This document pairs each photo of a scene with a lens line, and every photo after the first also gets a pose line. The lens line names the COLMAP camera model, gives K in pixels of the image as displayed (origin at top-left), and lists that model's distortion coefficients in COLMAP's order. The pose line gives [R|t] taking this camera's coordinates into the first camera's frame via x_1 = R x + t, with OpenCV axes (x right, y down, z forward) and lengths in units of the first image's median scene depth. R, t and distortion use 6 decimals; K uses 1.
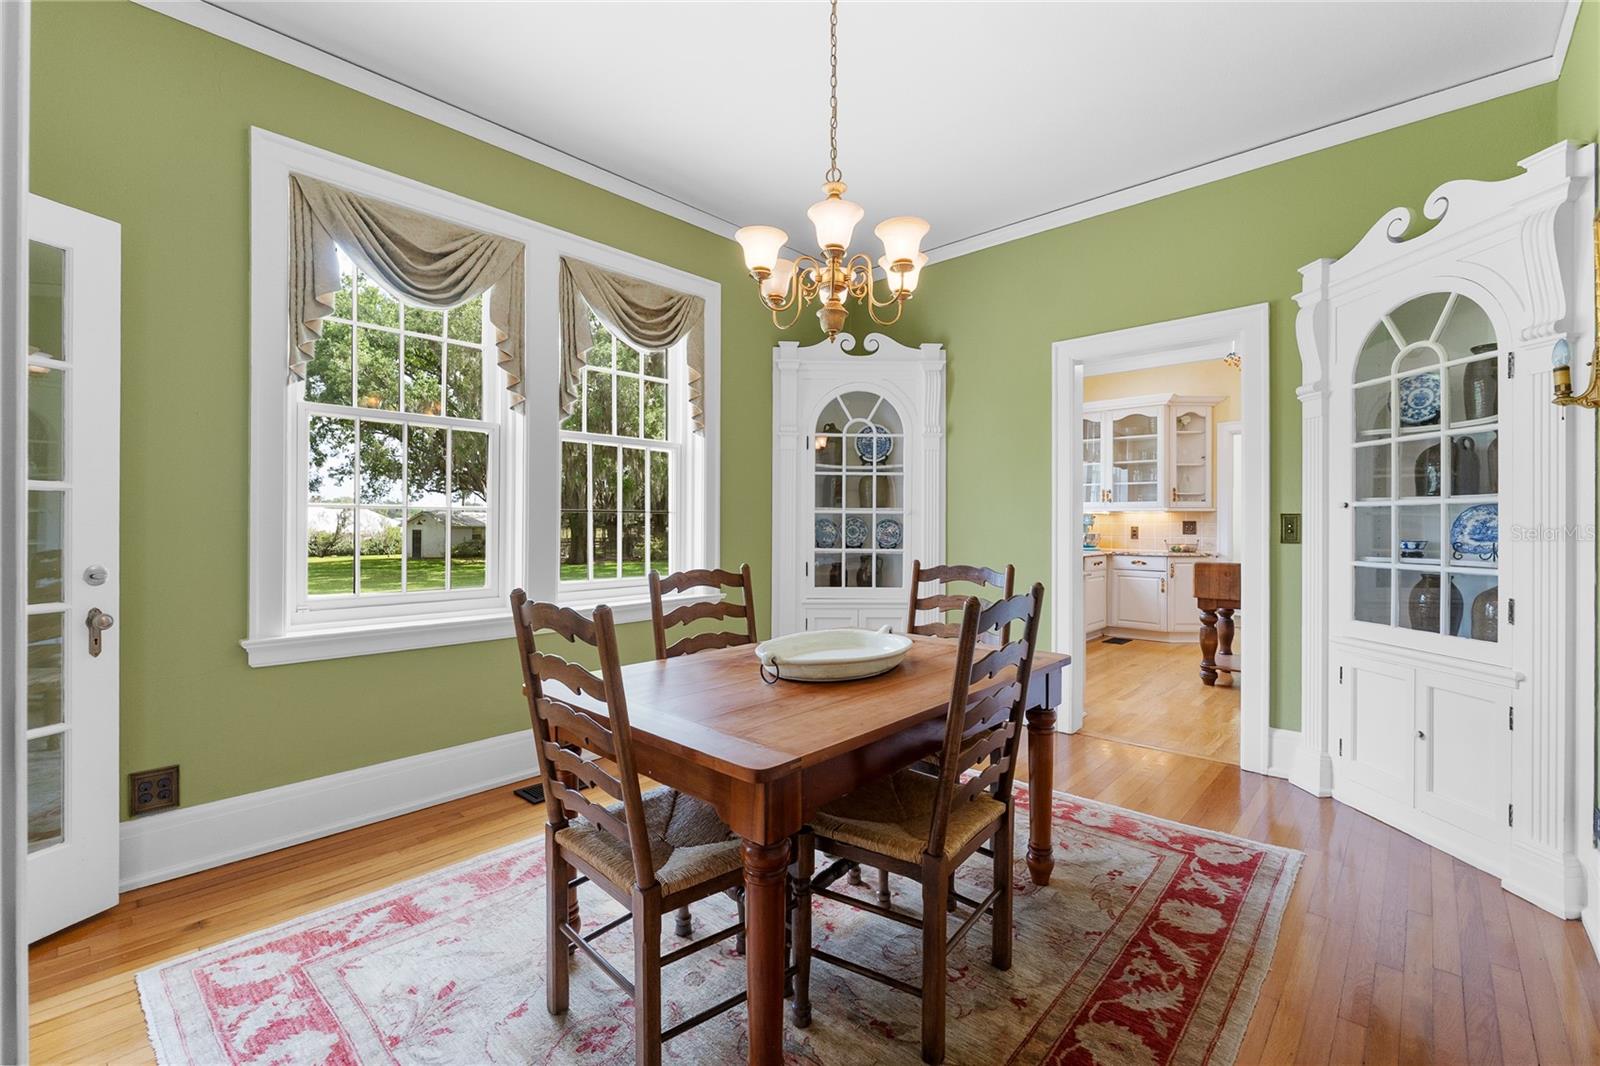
lens RADIAL K [[677.9, 0, 798.9], [0, 677.9, 524.2], [0, 0, 1]] dist [-0.000634, 0.000056]
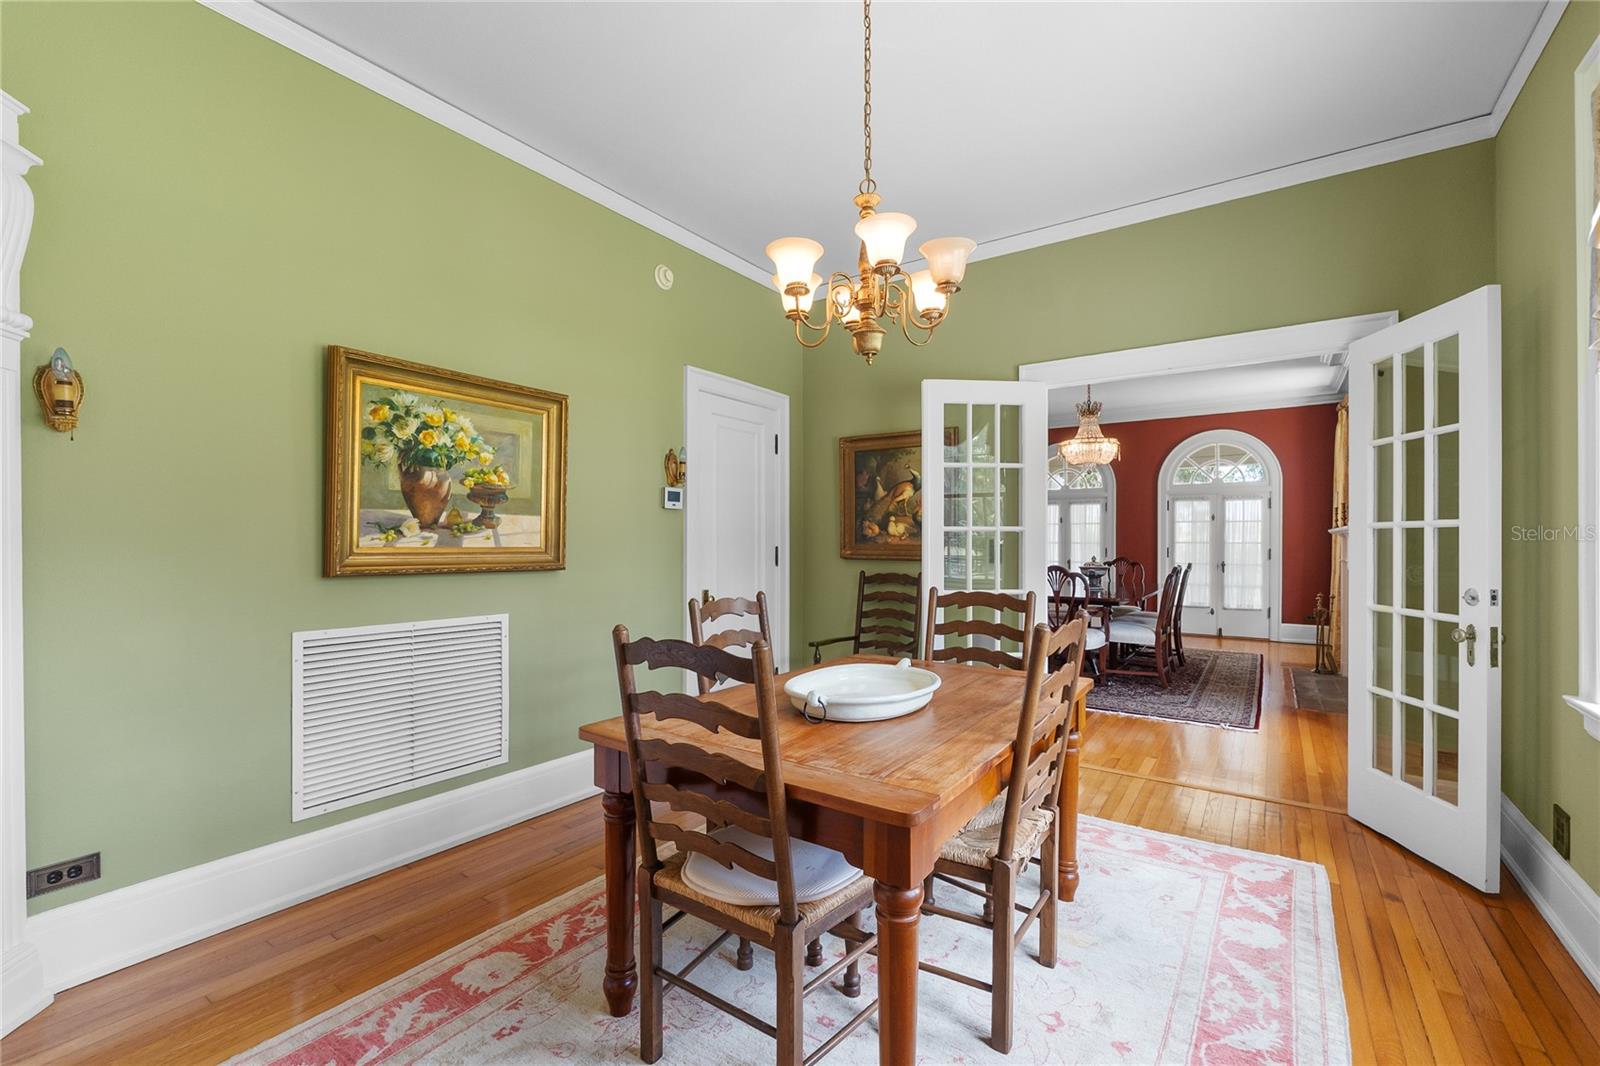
lens RADIAL K [[681.5, 0, 796.3], [0, 681.5, 544.5], [0, 0, 1]] dist [-0.002499, -0.000250]
pose [[-0.990810, -0.001138, -0.135259, 0.291552], [-0.001317, 0.999998, 0.001237, -0.016457], [0.135257, 0.001404, -0.990810, 2.022288]]
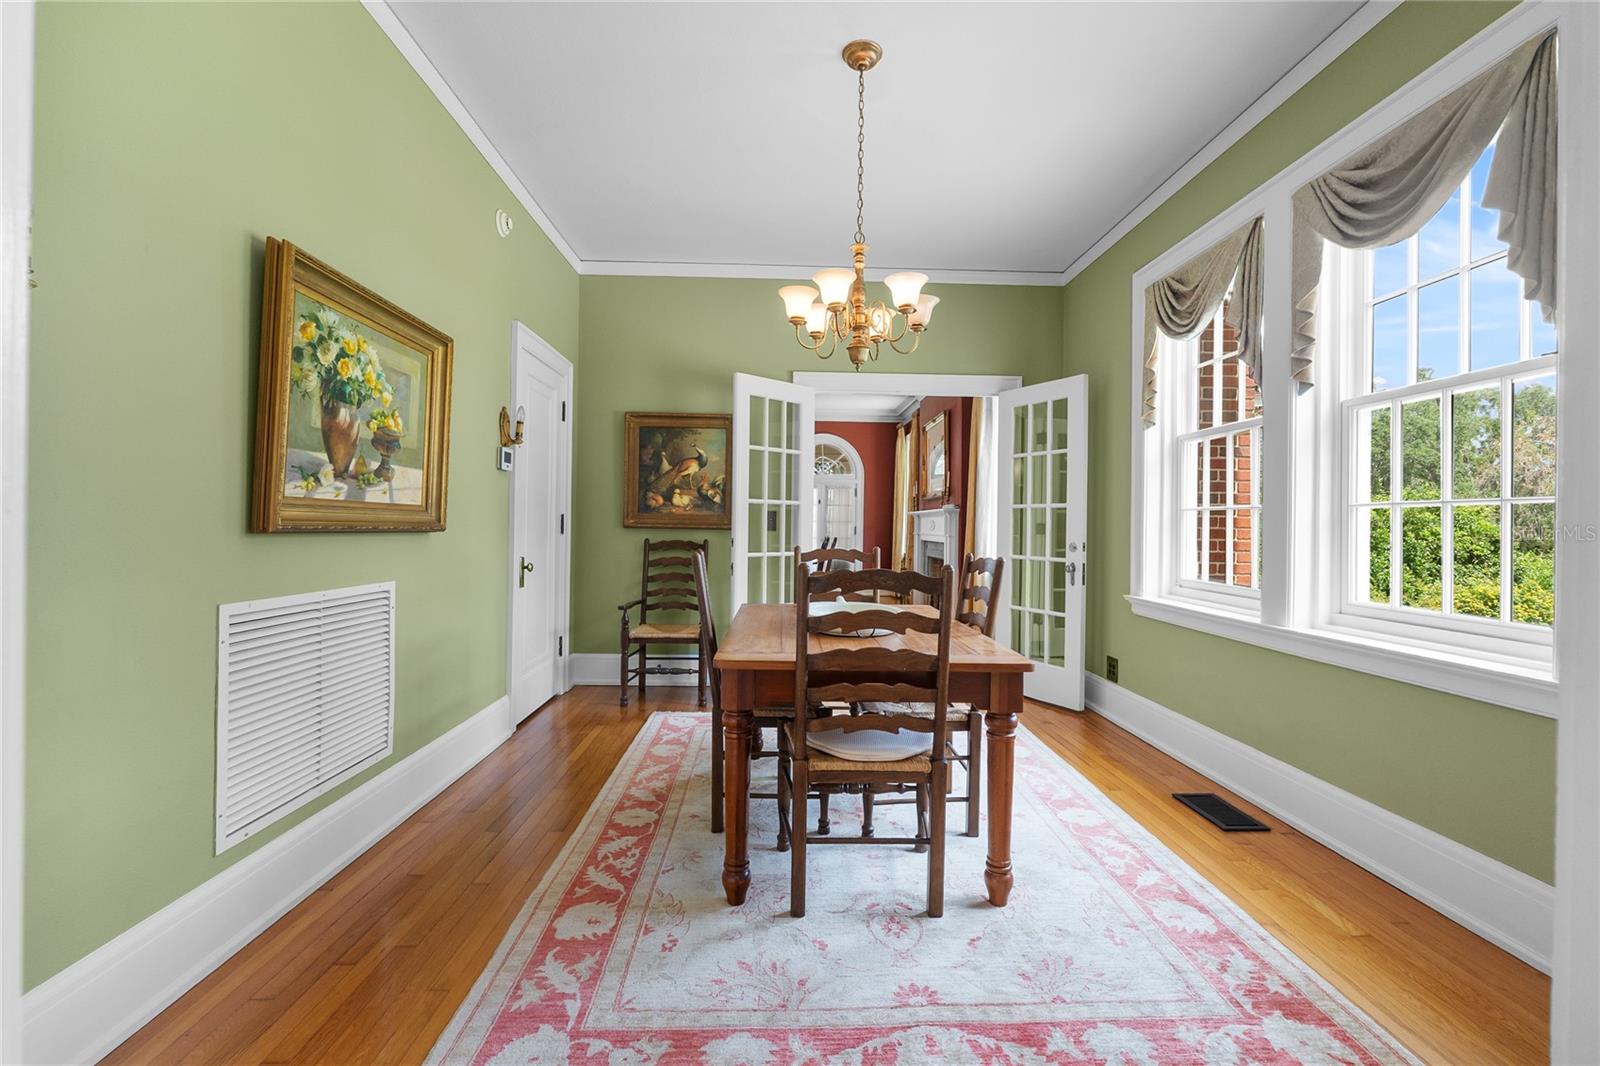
lens RADIAL K [[677.9, 0, 798.9], [0, 677.9, 524.2], [0, 0, 1]] dist [-0.000634, 0.000056]
pose [[-0.711840, -0.012775, -0.702225, 1.054678], [-0.013020, 0.999903, -0.004993, 0.025810], [0.702221, 0.005588, -0.711938, 1.907004]]
